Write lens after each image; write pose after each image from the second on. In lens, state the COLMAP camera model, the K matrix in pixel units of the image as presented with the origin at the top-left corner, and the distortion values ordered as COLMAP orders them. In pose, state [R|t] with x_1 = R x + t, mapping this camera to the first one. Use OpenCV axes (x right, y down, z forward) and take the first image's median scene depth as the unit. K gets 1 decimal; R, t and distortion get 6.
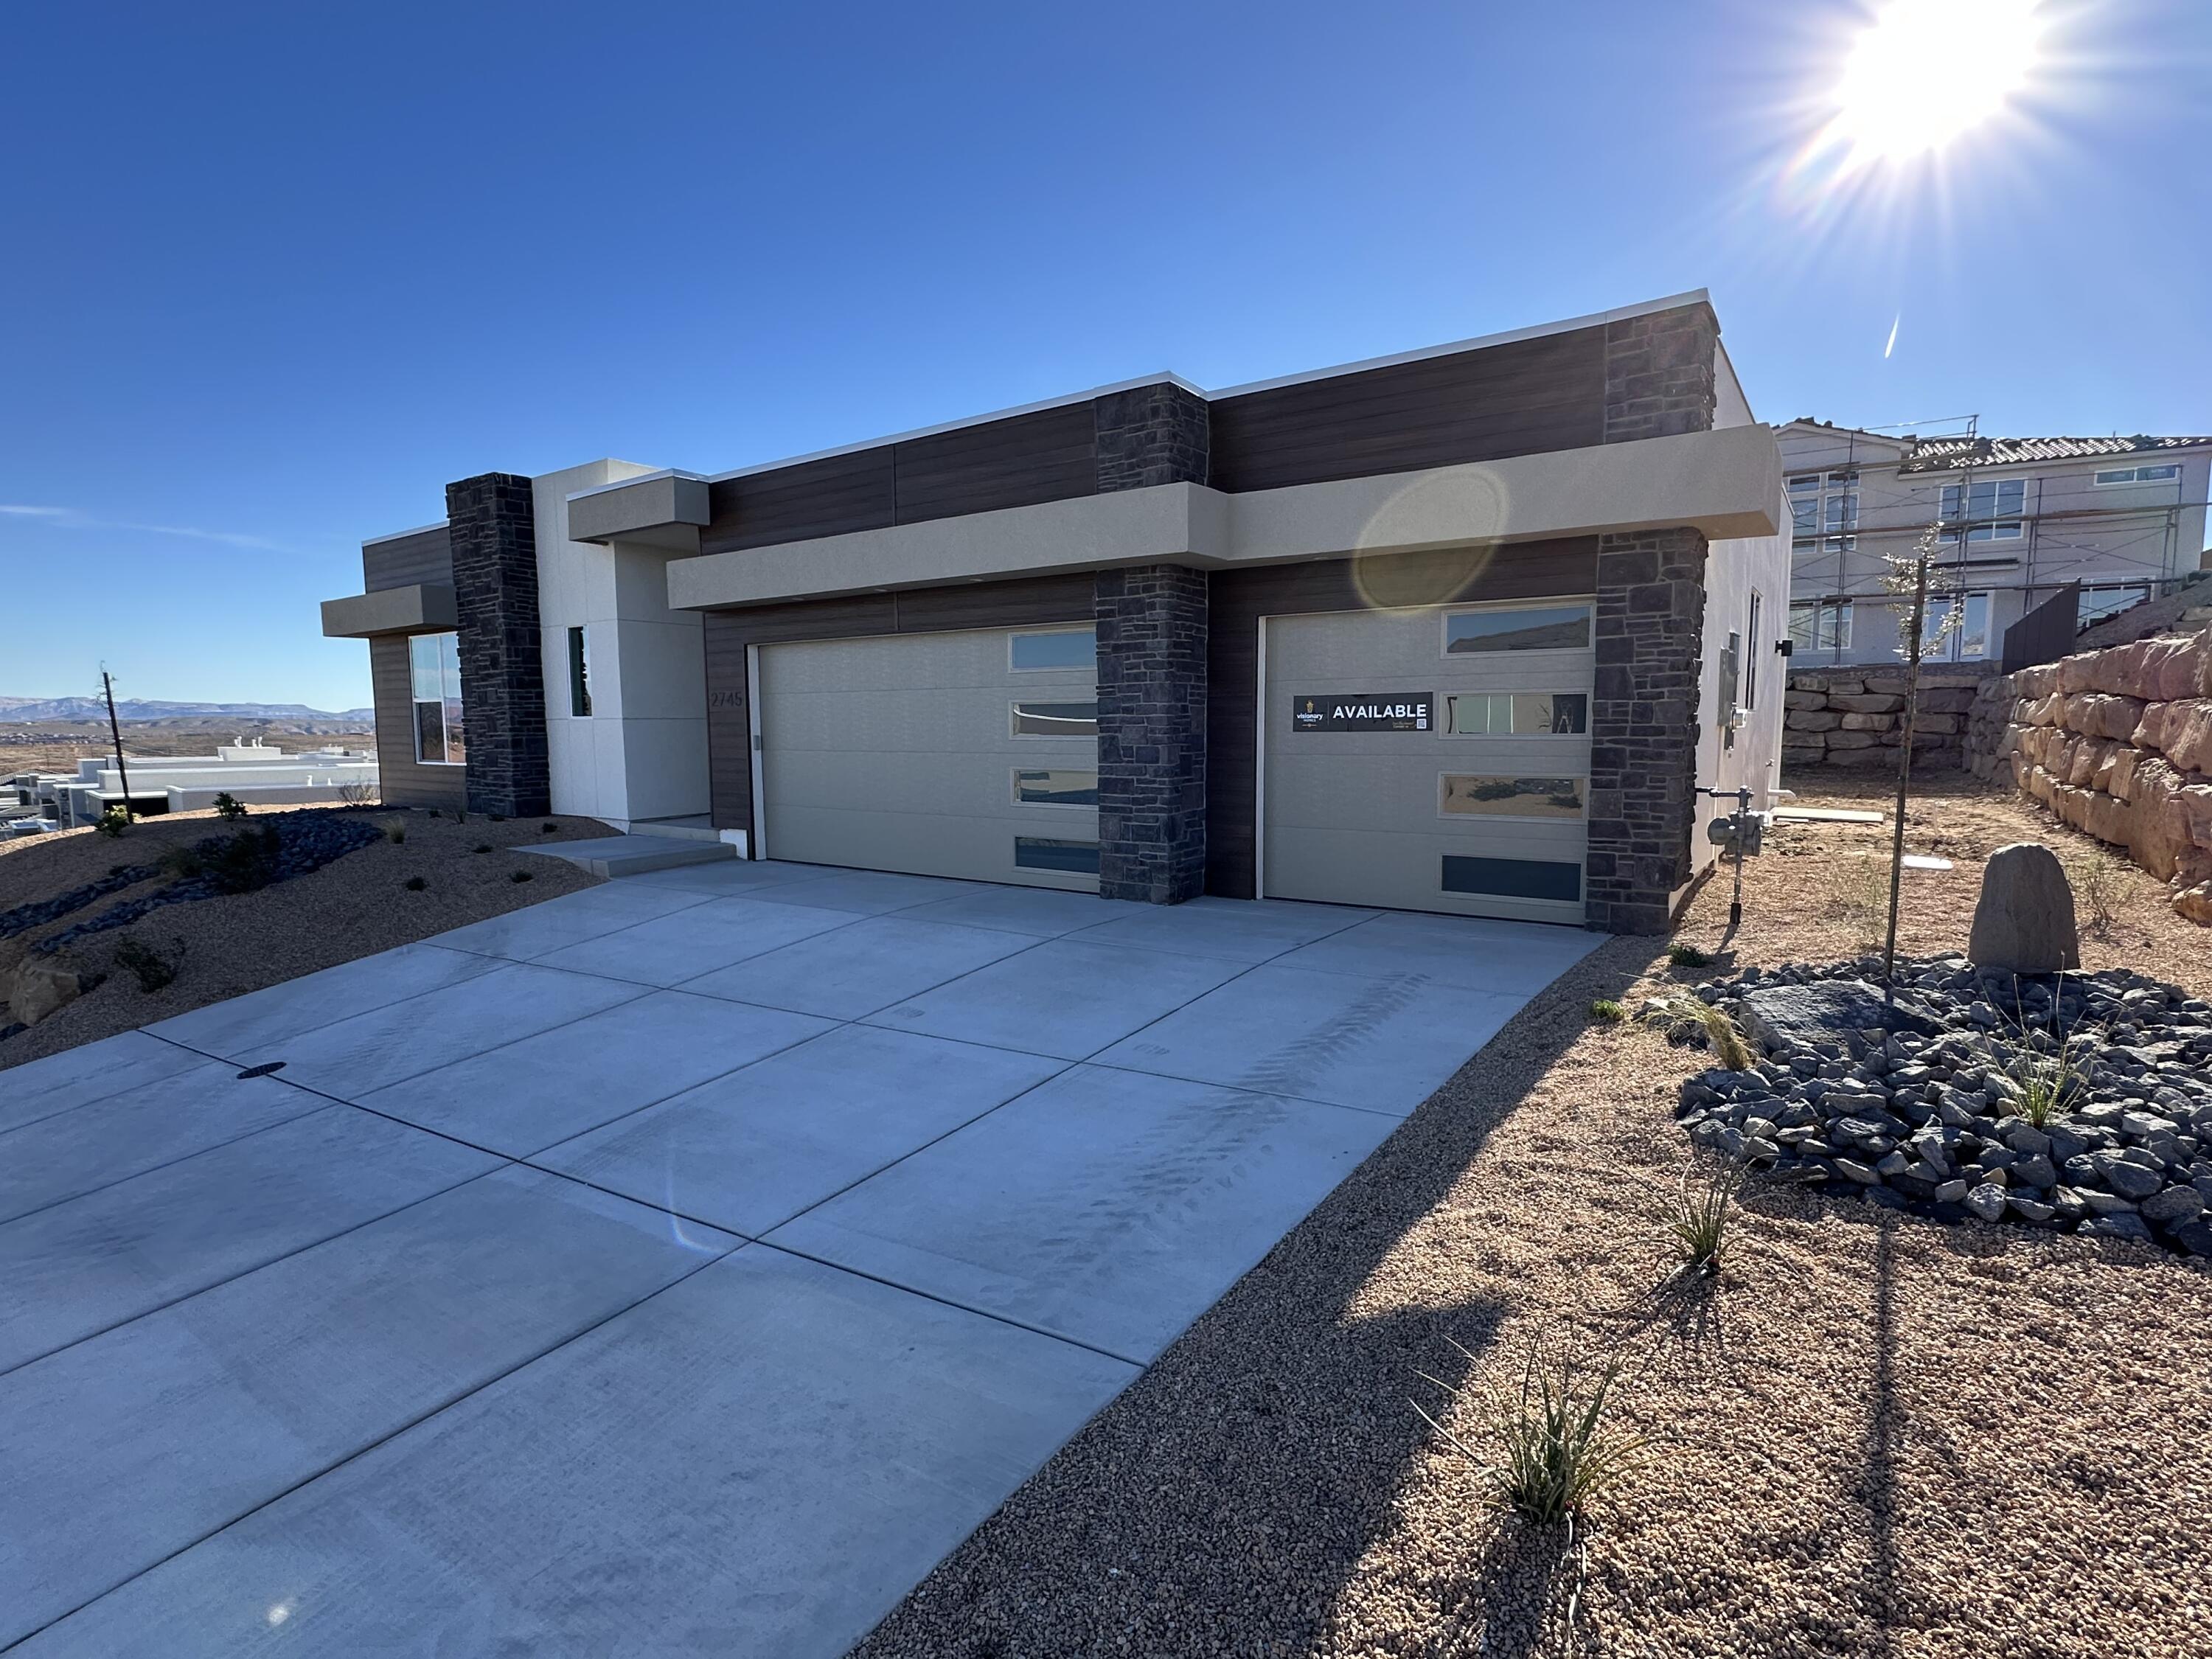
lens RADIAL K [[1089.0, 0, 1120.2], [0, 1089.0, 830.4], [0, 0, 1]] dist [-0.000617, 0.000131]
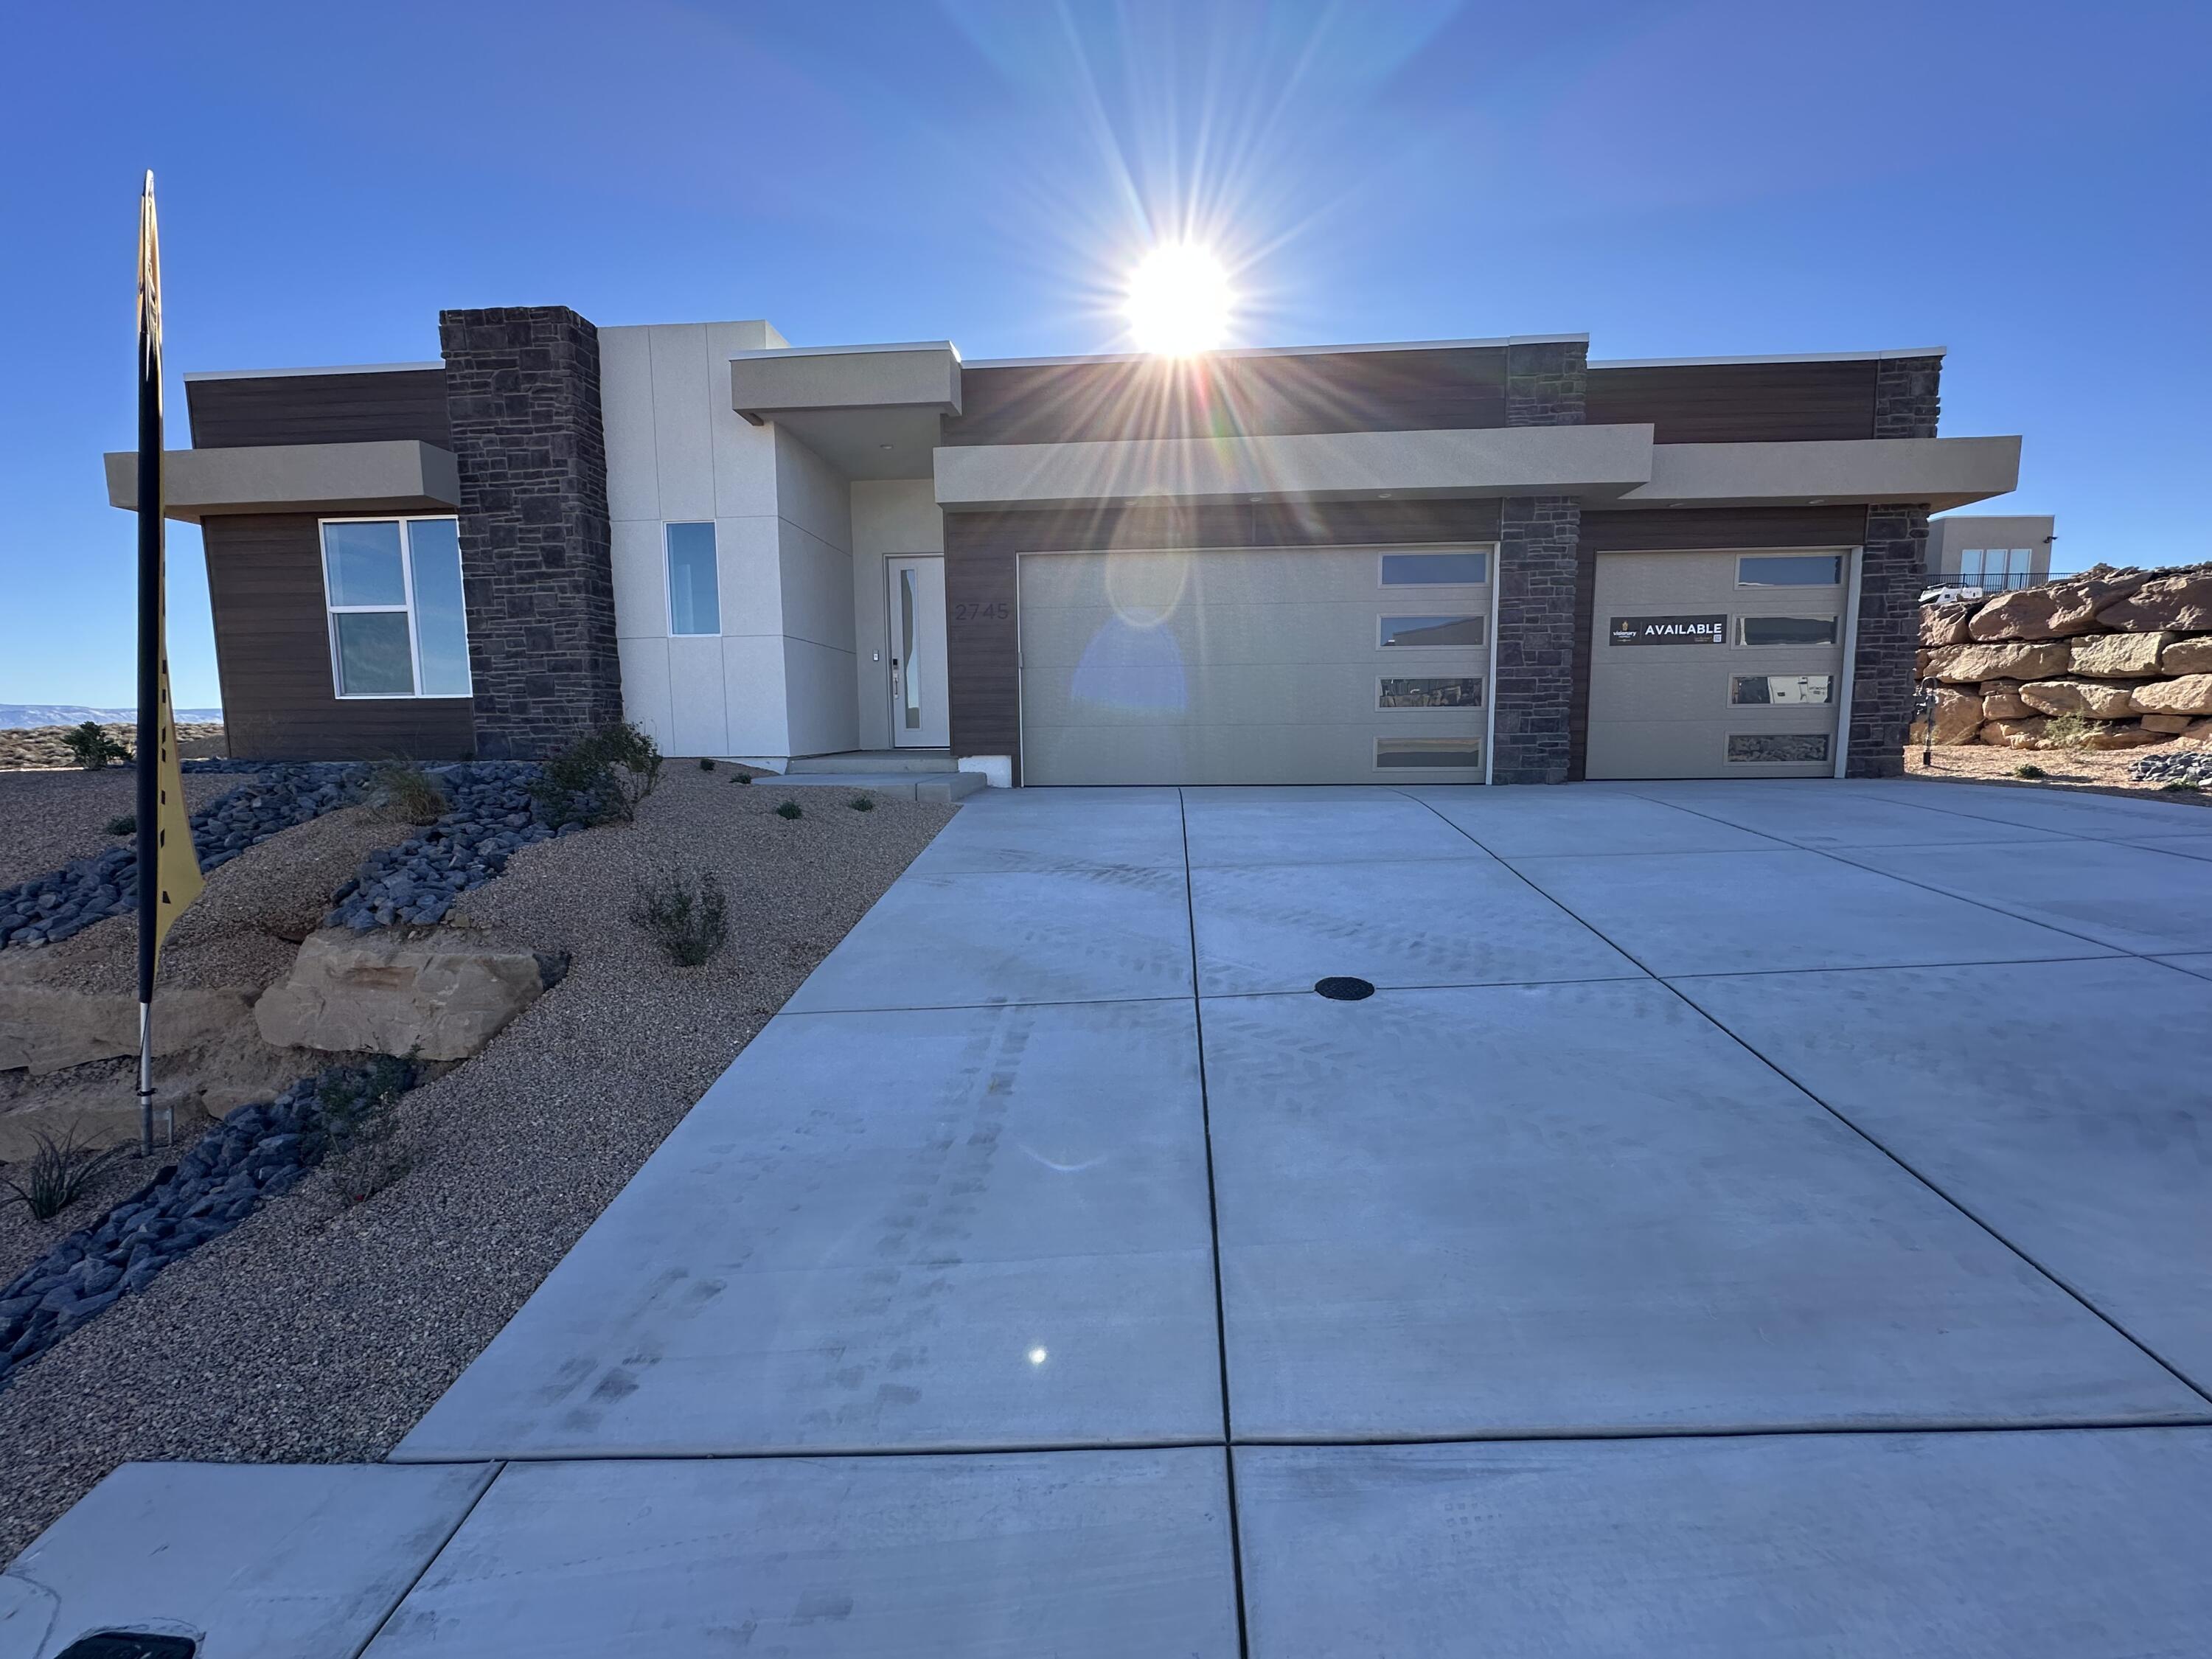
lens RADIAL K [[880.7, 0, 1106.2], [0, 880.7, 822.4], [0, 0, 1]] dist [-0.000630, -0.000140]
pose [[0.857005, -0.052922, 0.512583, -0.887499], [0.055802, 0.998394, 0.009784, 0.072406], [-0.512278, 0.020219, 0.858582, 0.428834]]
